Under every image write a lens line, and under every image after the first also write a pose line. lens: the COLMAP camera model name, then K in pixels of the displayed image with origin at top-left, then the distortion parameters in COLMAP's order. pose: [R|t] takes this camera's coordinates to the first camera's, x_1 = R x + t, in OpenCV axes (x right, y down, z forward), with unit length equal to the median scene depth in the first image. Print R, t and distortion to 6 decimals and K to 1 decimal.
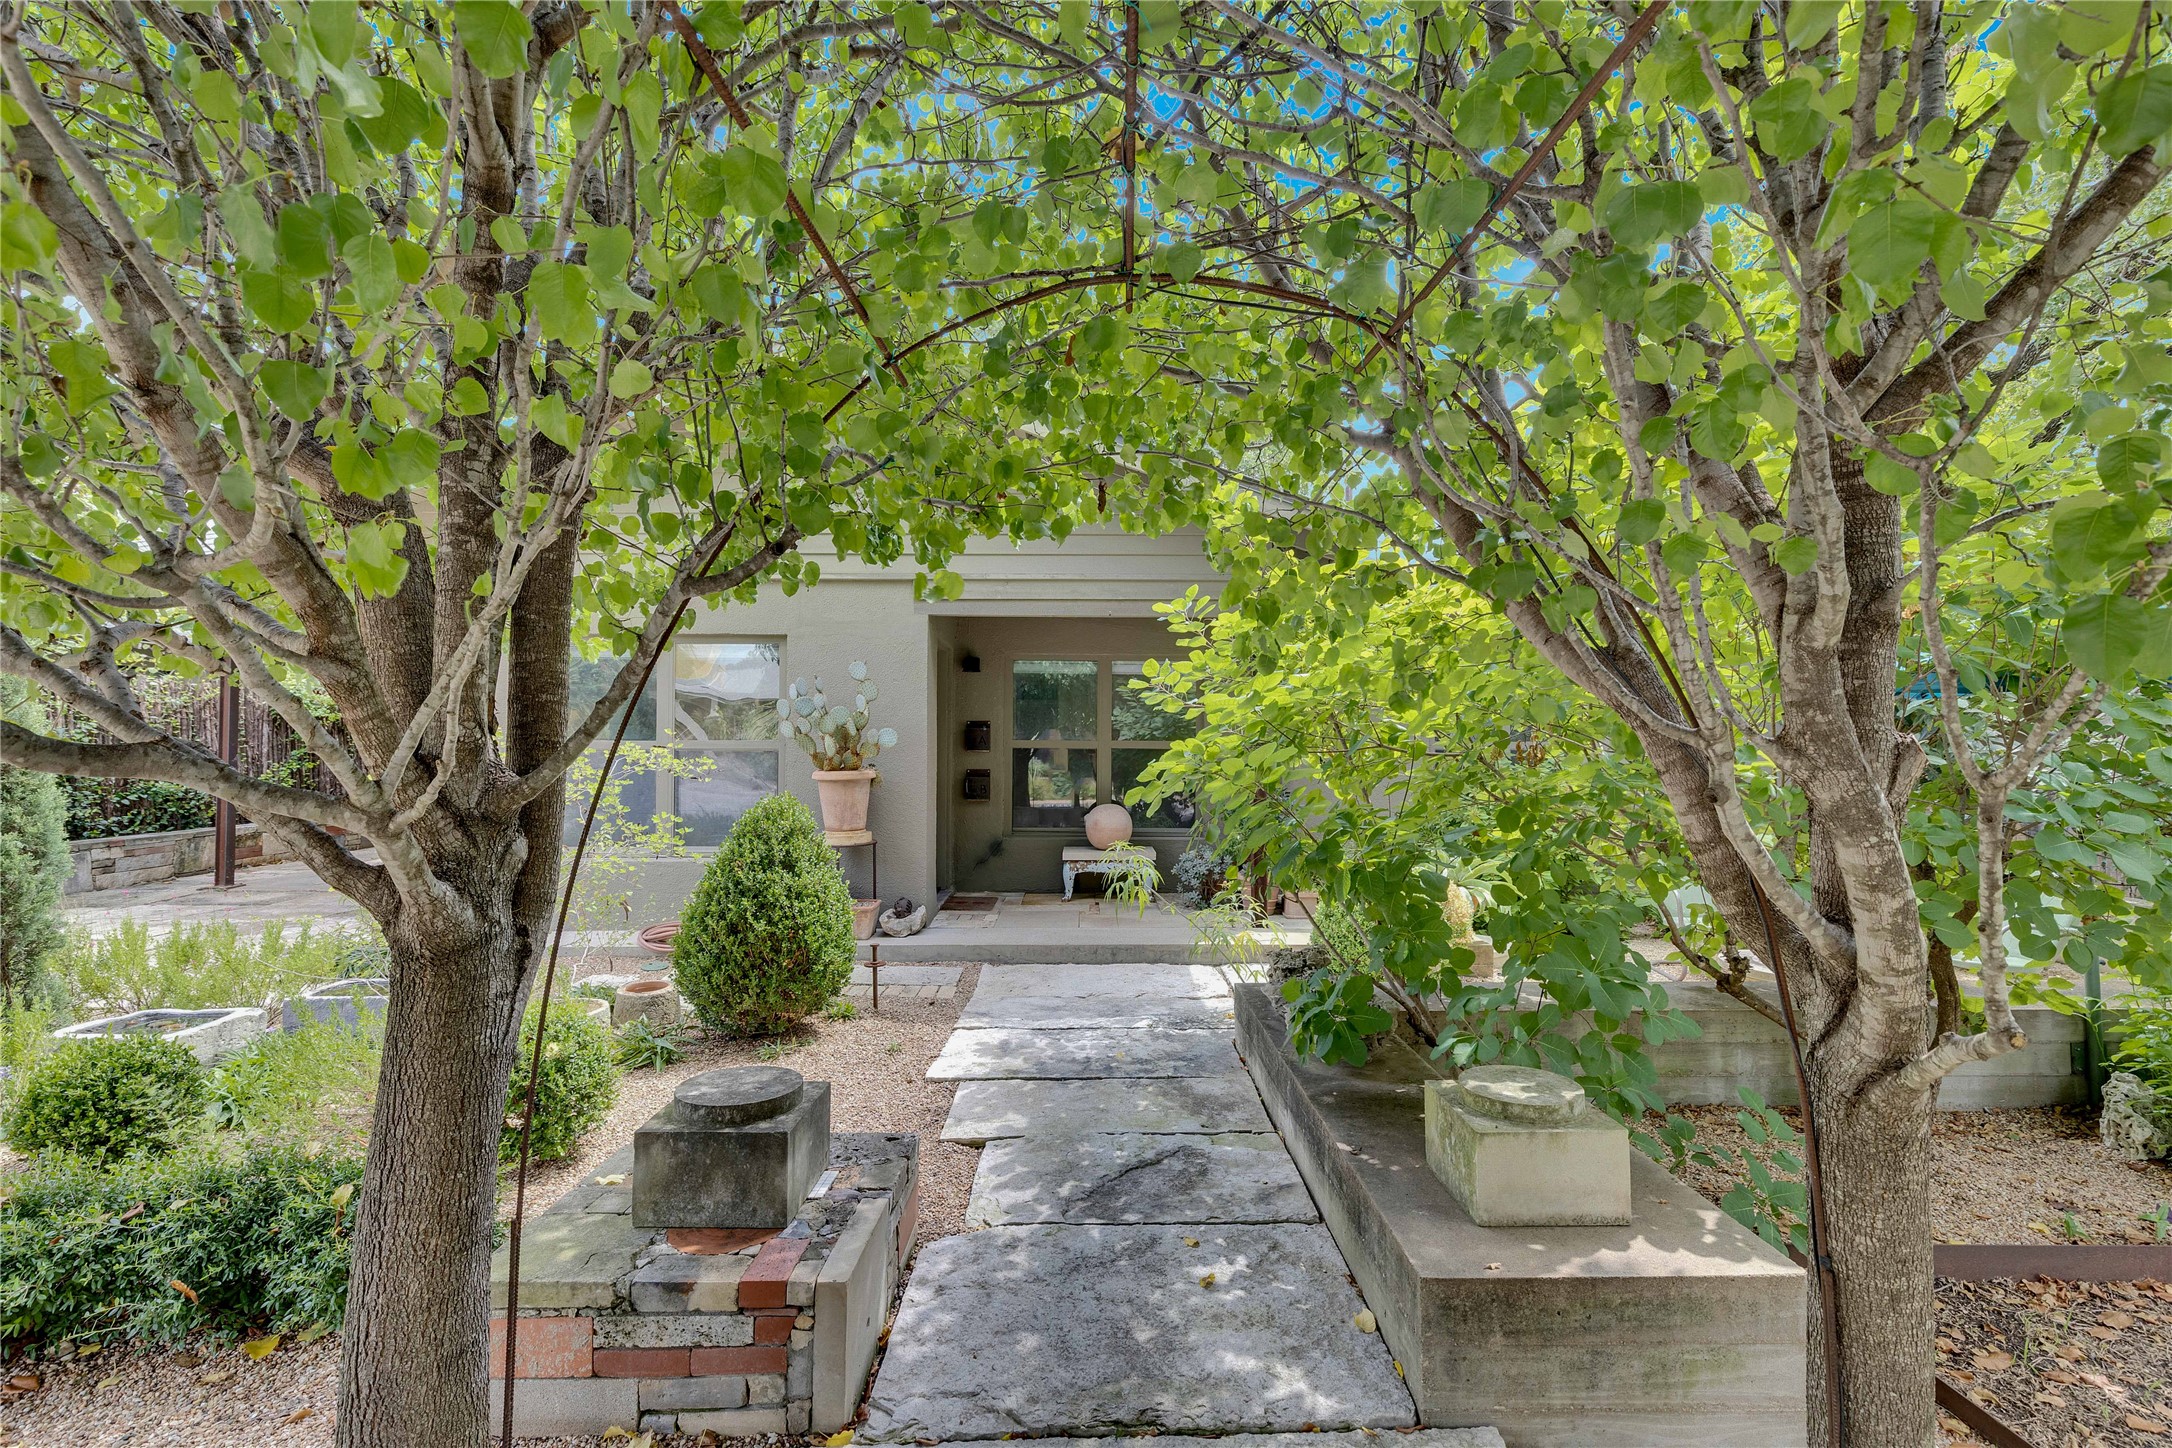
lens RADIAL K [[968.1, 0, 1096.1], [0, 968.1, 720.5], [0, 0, 1]] dist [0.005423, -0.001183]
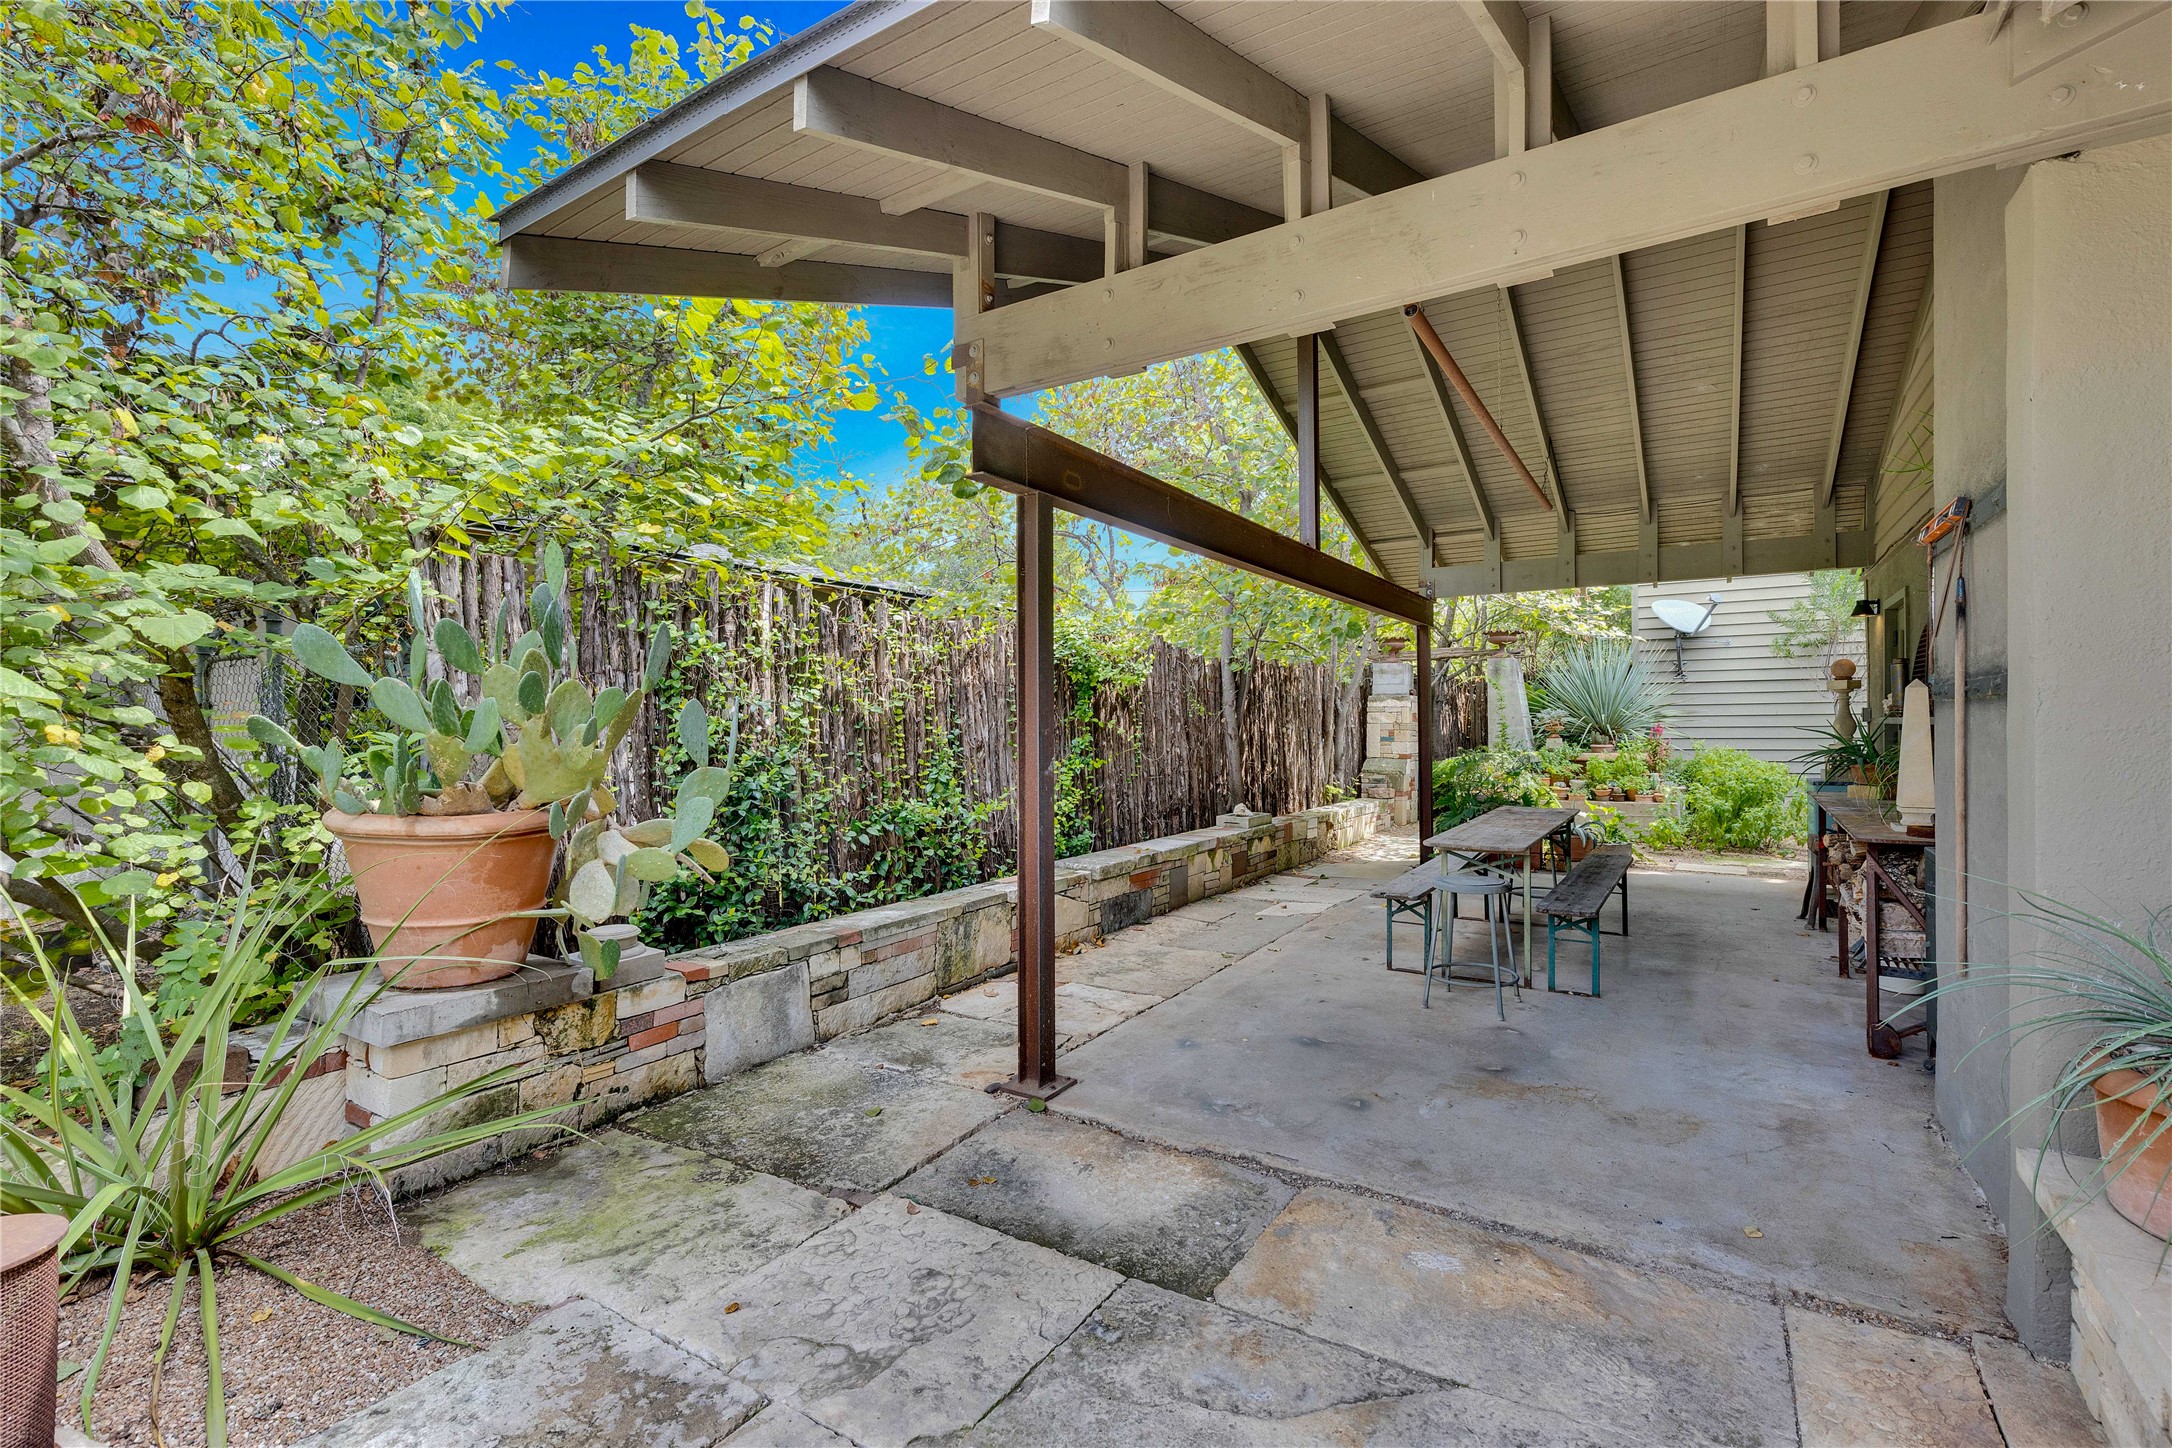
lens RADIAL K [[968.1, 0, 1096.1], [0, 968.1, 720.5], [0, 0, 1]] dist [0.005423, -0.001183]
pose [[0.840952, -0.007958, -0.541052, -0.610886], [0.020630, 0.999636, 0.017362, 0.012147], [0.540717, -0.025763, 0.840810, 0.630955]]
